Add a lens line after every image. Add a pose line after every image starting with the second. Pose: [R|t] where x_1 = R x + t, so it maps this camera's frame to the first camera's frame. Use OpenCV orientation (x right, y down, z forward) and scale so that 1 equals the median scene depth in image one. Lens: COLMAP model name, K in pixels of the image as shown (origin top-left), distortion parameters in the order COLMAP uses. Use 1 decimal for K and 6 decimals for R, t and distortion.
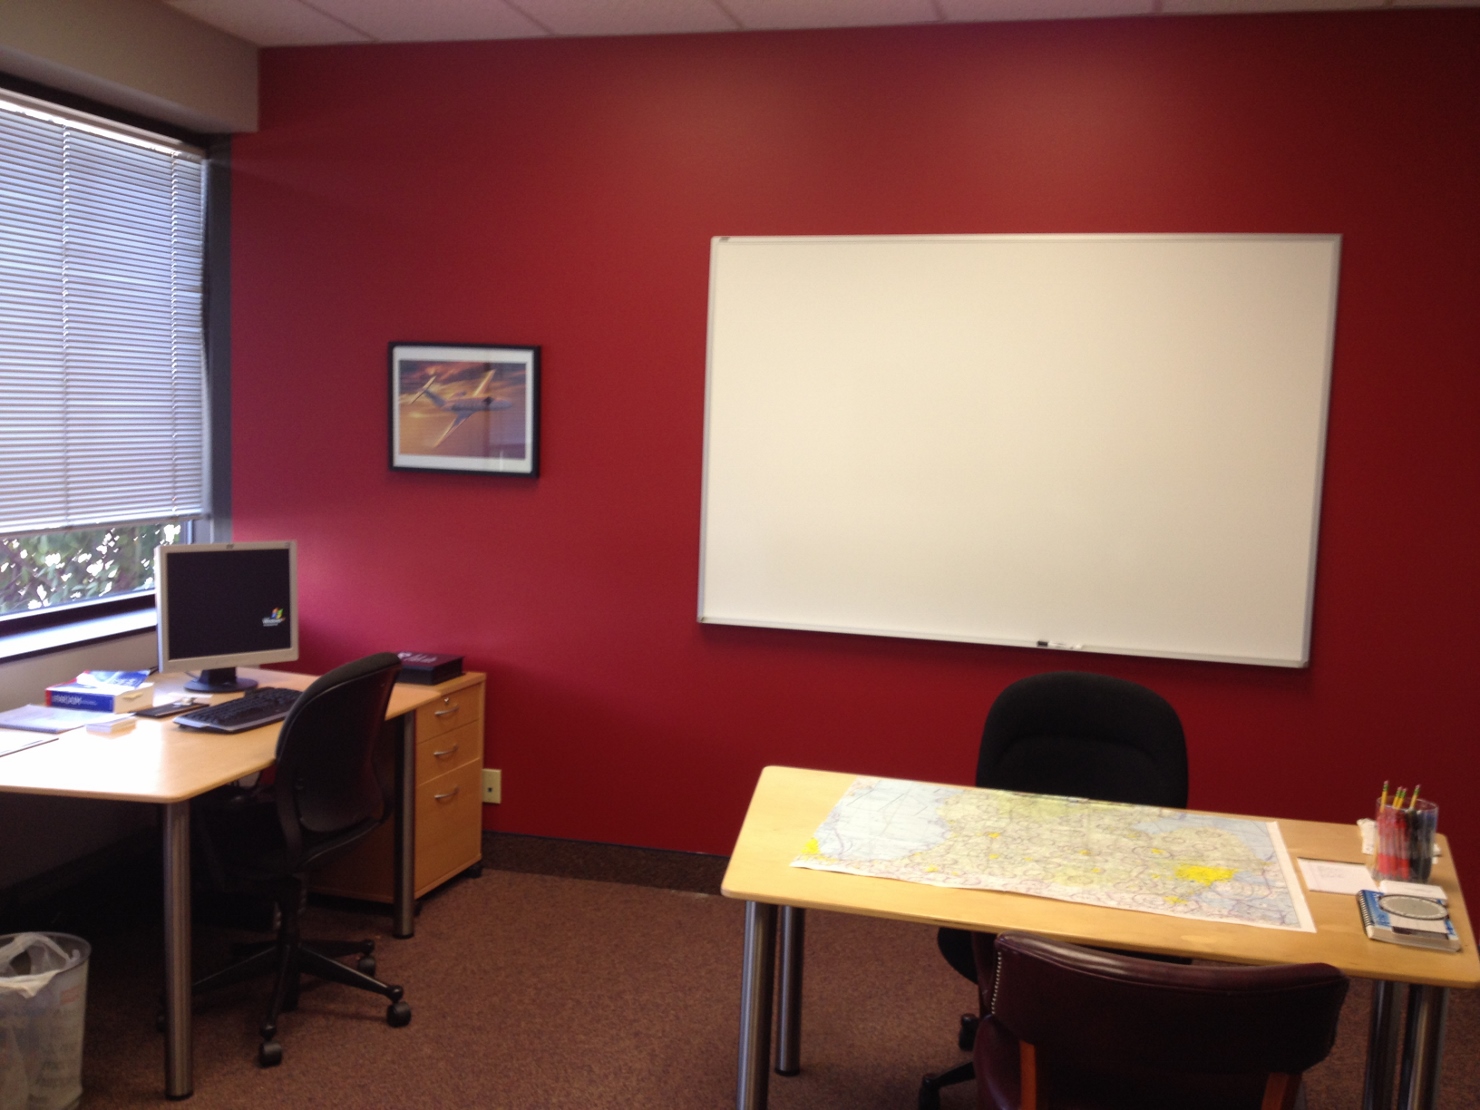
lens RADIAL K [[1417.2, 0, 740.0], [0, 1417.2, 555.0], [0, 0, 1]] dist [0.214847, -0.443624]
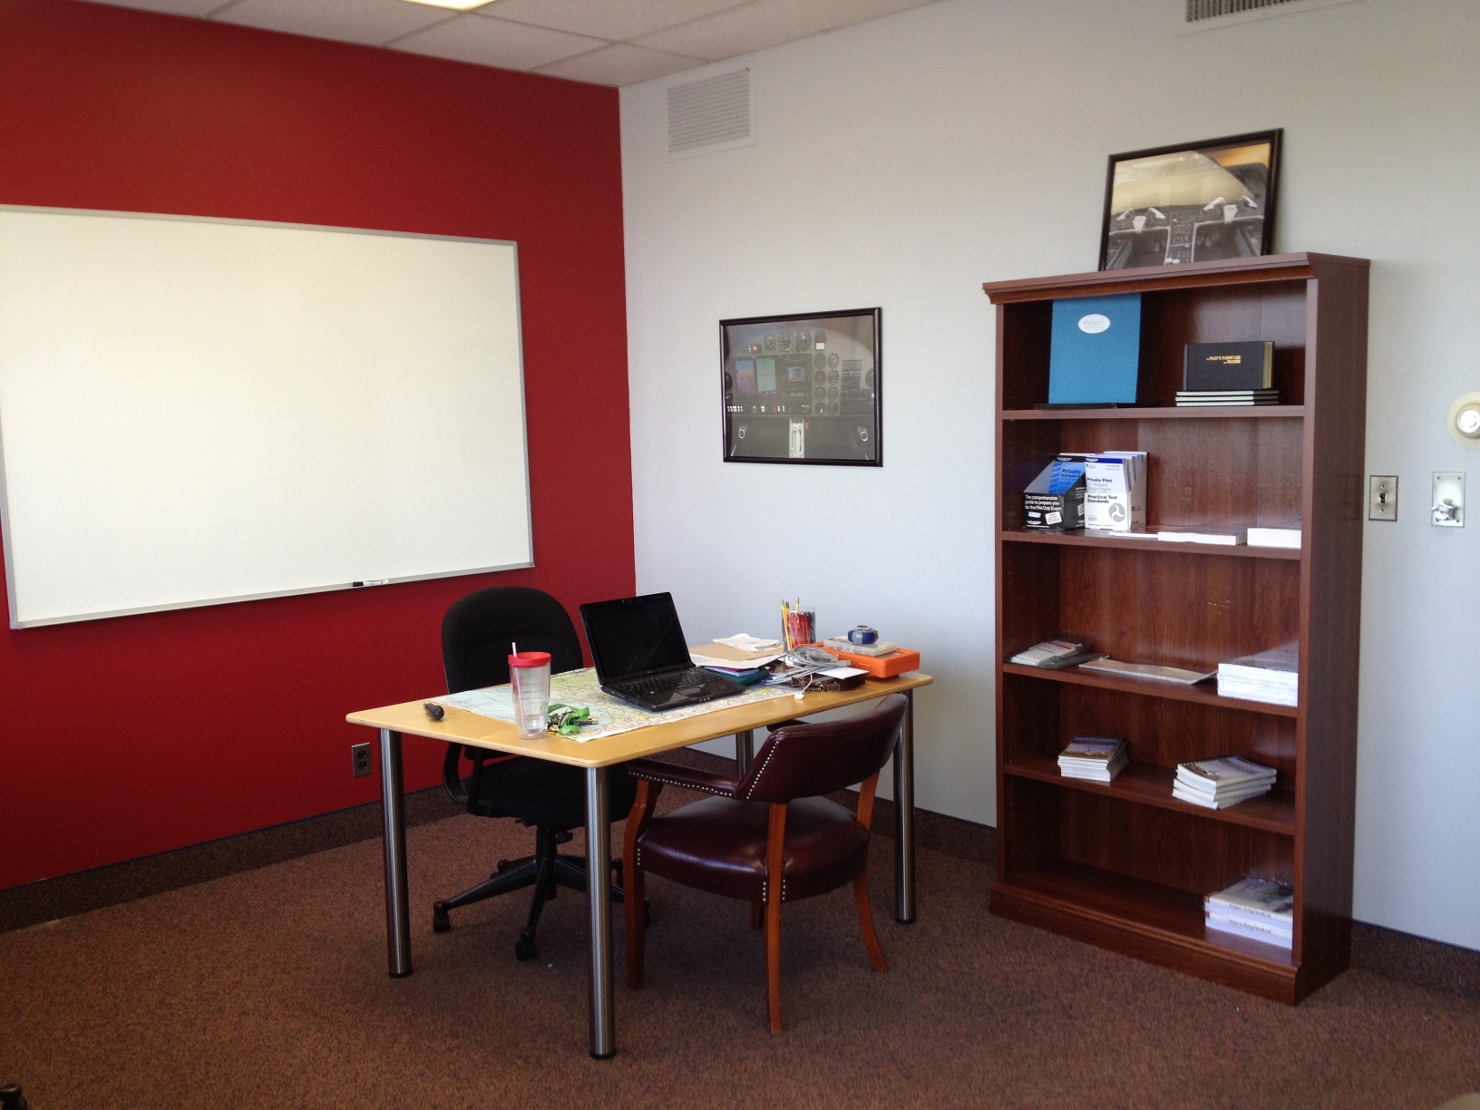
lens RADIAL K [[1417.2, 0, 740.0], [0, 1417.2, 555.0], [0, 0, 1]] dist [0.214847, -0.443624]
pose [[0.523376, -0.146351, 0.839440, -0.619580], [0.114460, 0.988287, 0.100937, -0.044244], [-0.844379, 0.043255, 0.533997, 0.129946]]
